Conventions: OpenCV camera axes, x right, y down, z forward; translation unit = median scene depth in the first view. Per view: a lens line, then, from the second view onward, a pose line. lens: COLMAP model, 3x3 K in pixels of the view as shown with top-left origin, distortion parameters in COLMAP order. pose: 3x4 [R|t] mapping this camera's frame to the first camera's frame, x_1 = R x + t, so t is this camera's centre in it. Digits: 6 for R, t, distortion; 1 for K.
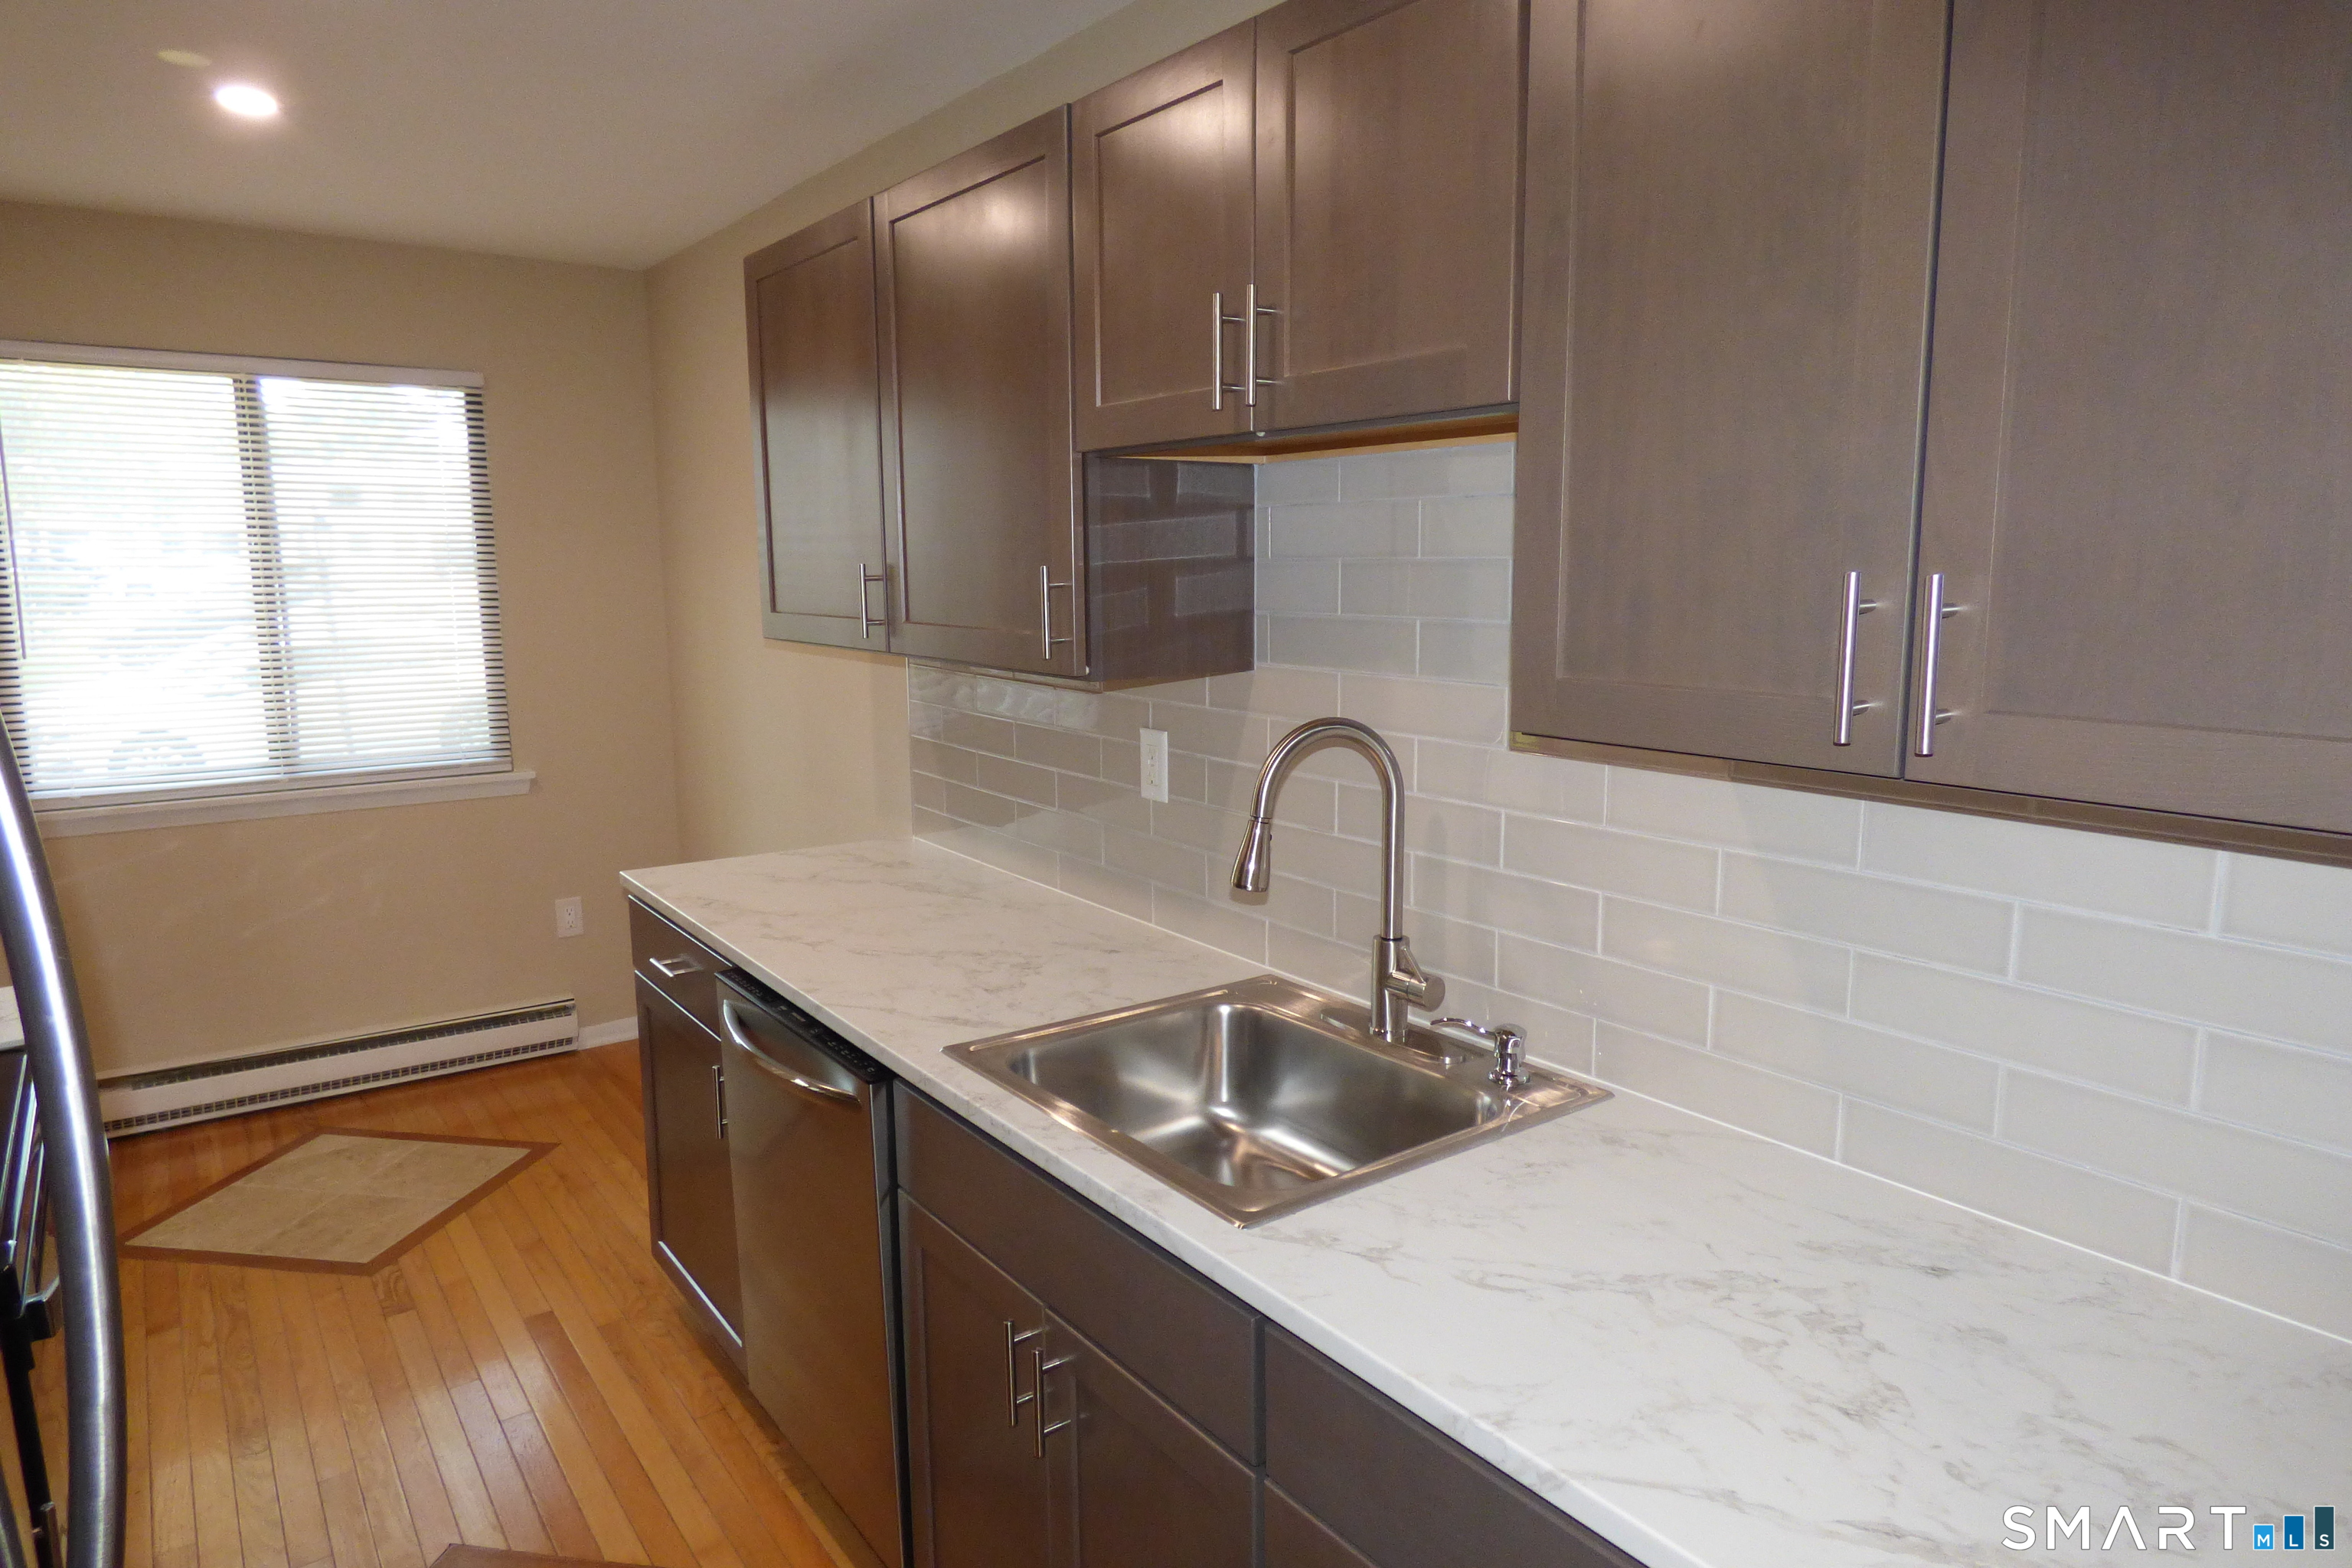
lens RADIAL K [[1461.7, 0, 1194.0], [0, 1461.7, 788.2], [0, 0, 1]] dist [-0.004547, 0.002561]
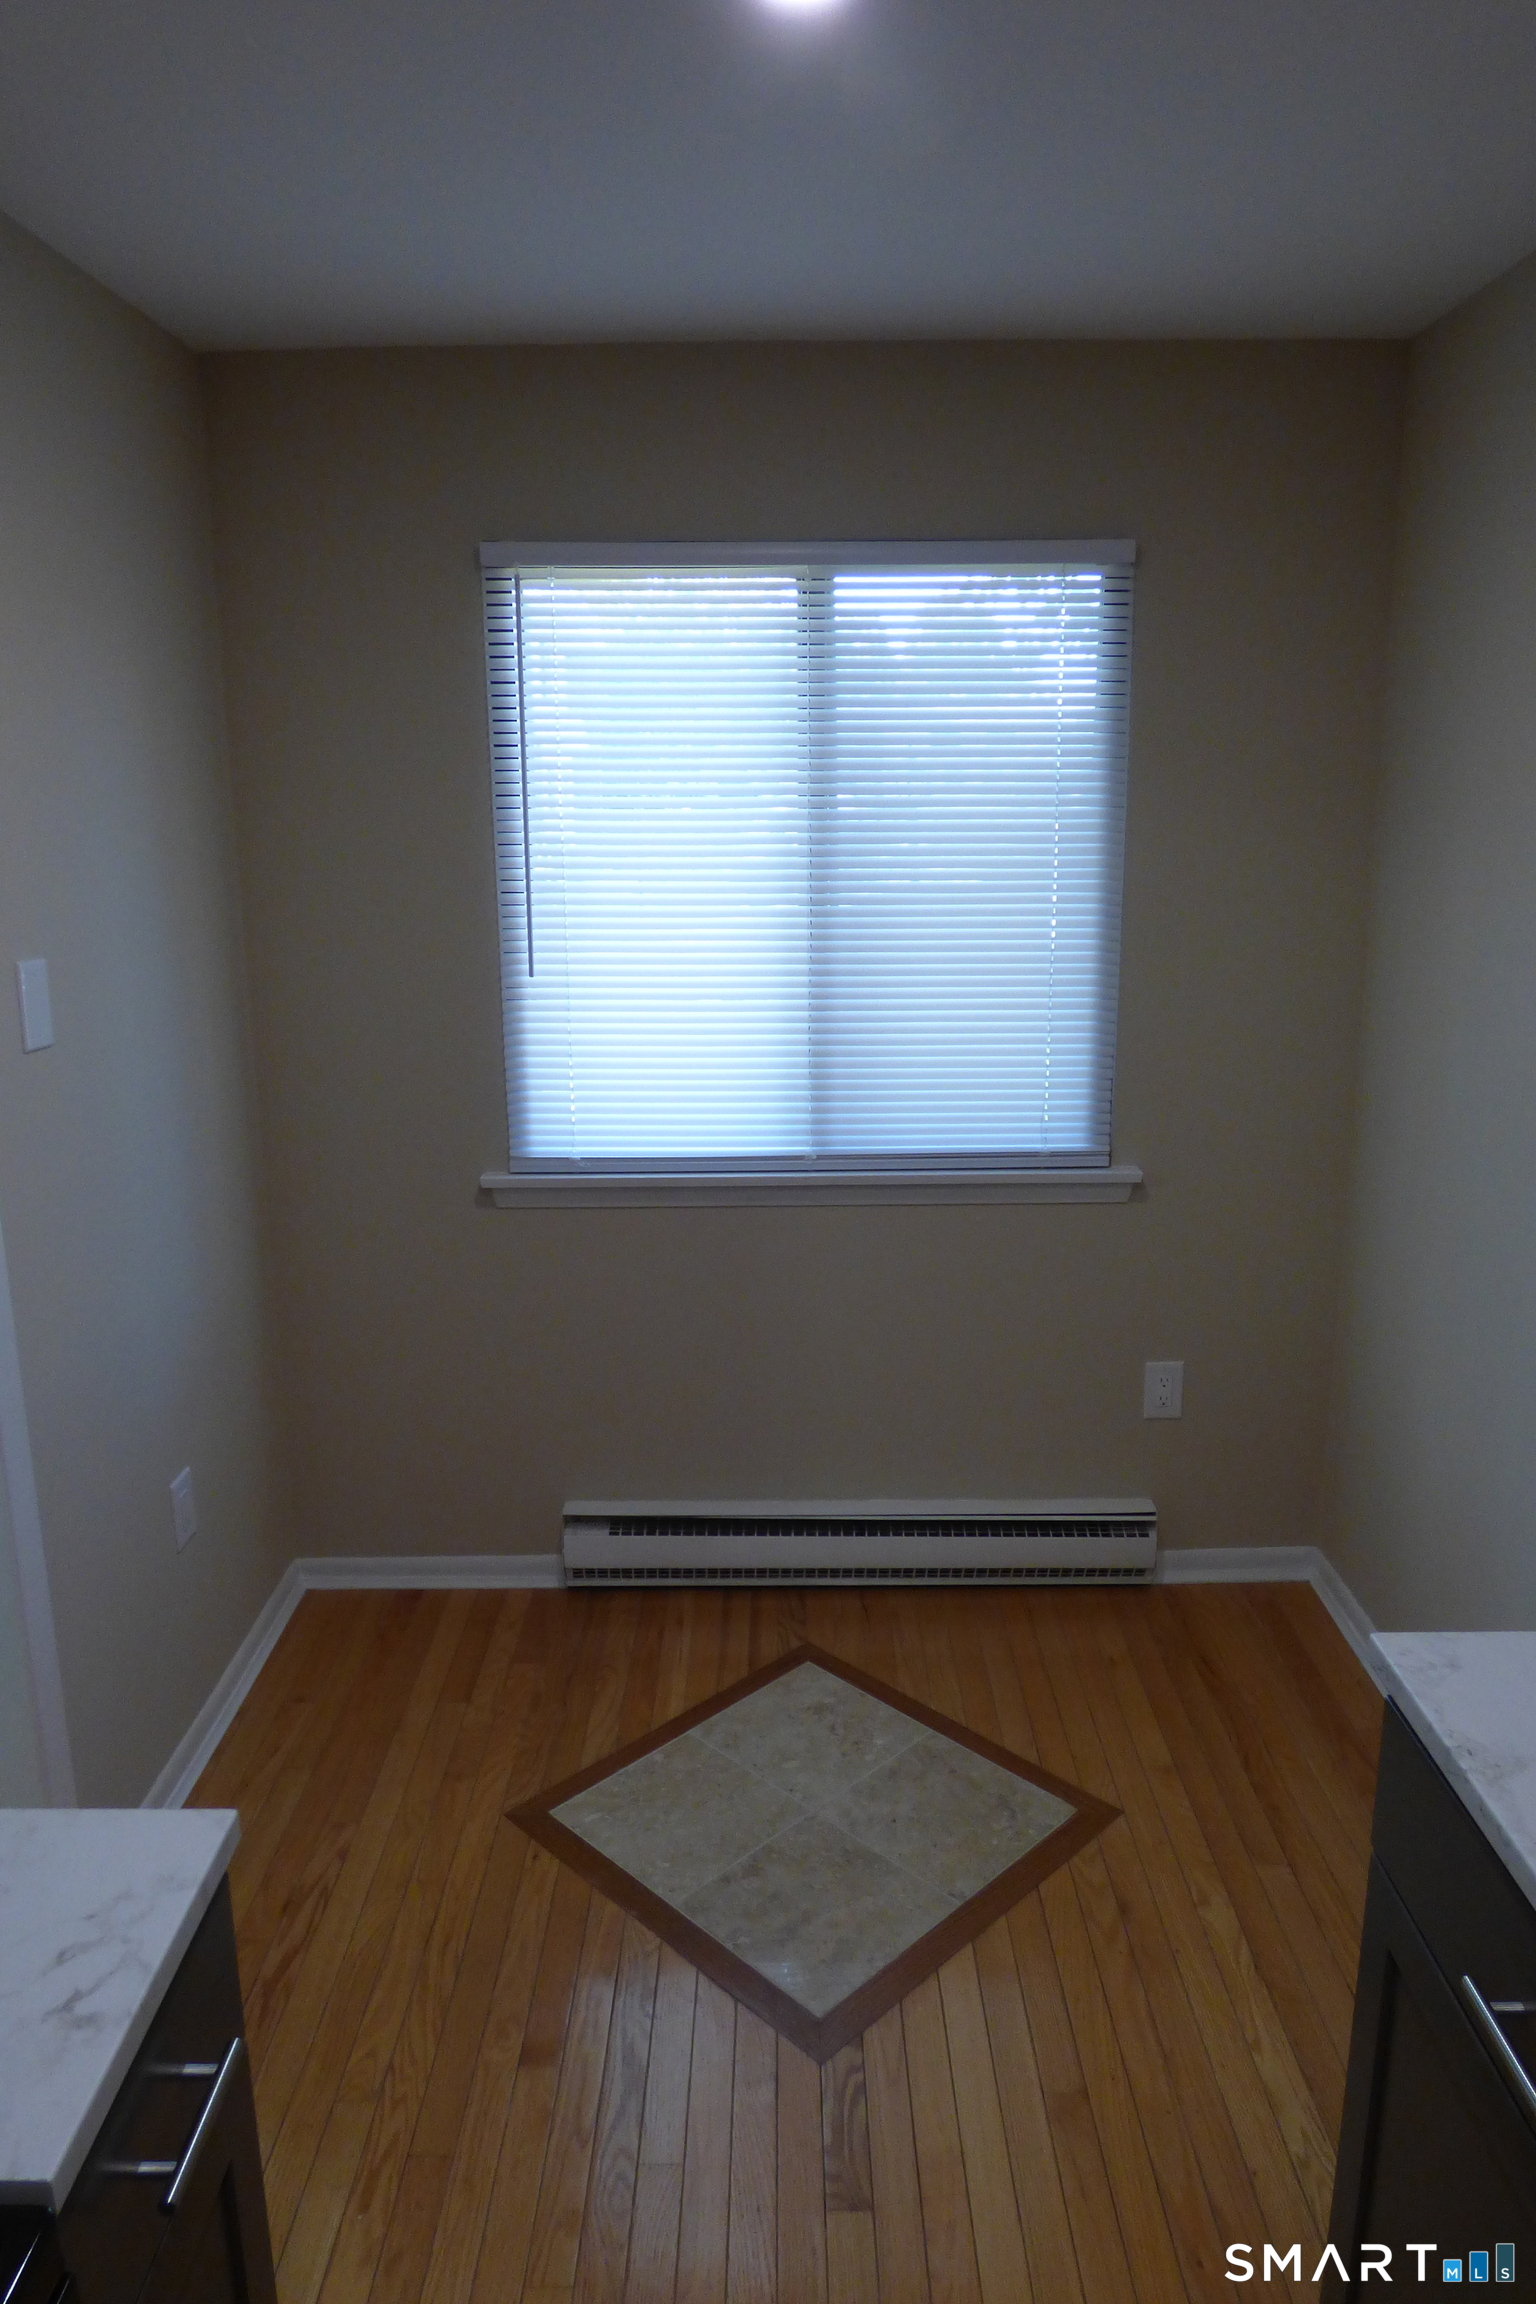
lens RADIAL K [[1476.4, 0, 768.0], [0, 1476.4, 1152.0], [0, 0, 1]] dist [-0.004648, -0.000805]
pose [[0.802228, 0.135717, -0.581387, -0.230151], [-0.087663, 0.990041, 0.110151, -0.087118], [0.590546, -0.037400, 0.806137, 0.421988]]
